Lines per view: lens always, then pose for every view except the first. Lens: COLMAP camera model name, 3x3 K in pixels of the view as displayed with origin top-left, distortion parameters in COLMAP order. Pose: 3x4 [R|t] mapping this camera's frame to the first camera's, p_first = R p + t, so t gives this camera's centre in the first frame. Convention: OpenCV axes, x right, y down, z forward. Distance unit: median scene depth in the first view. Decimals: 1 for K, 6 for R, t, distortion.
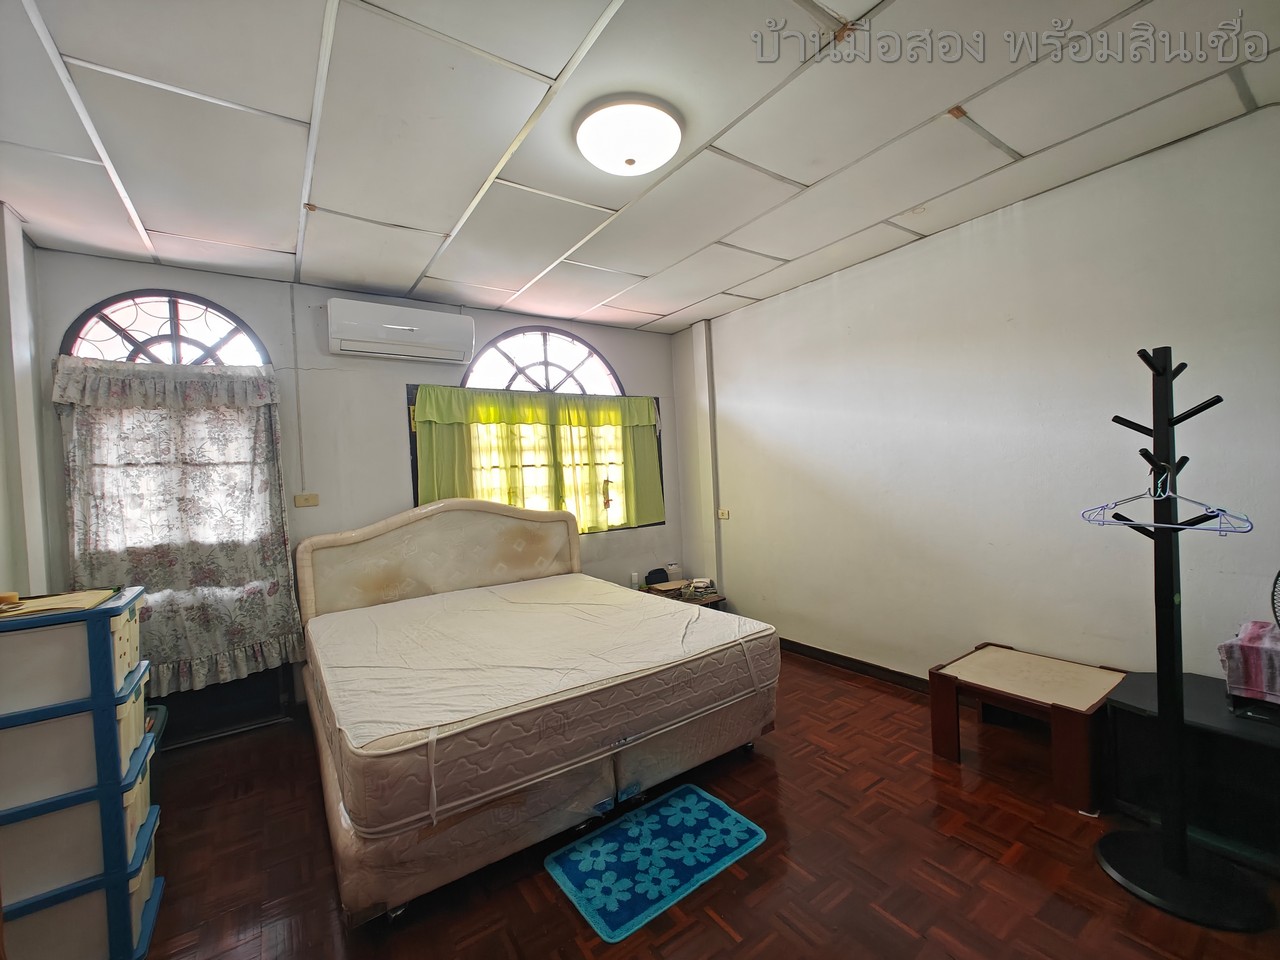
lens RADIAL K [[533.5, 0, 636.3], [0, 533.5, 483.7], [0, 0, 1]] dist [0.002231, 0.000113]
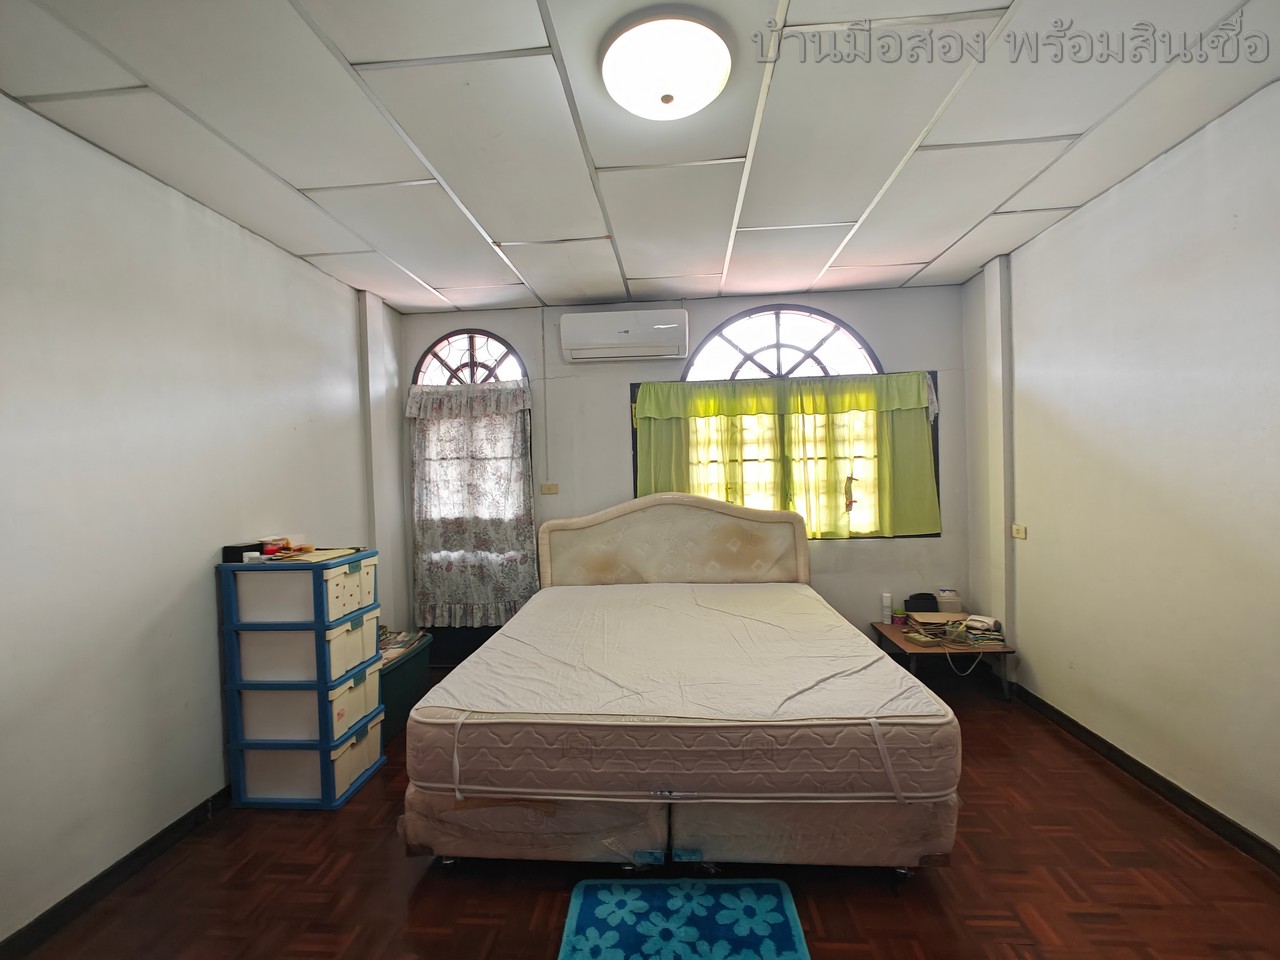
lens RADIAL K [[533.5, 0, 636.3], [0, 533.5, 483.7], [0, 0, 1]] dist [0.002231, 0.000113]
pose [[0.779108, 0.037775, -0.625750, 0.297239], [-0.020727, 0.999189, 0.034513, -0.027149], [0.626547, -0.013919, 0.779260, 0.203772]]
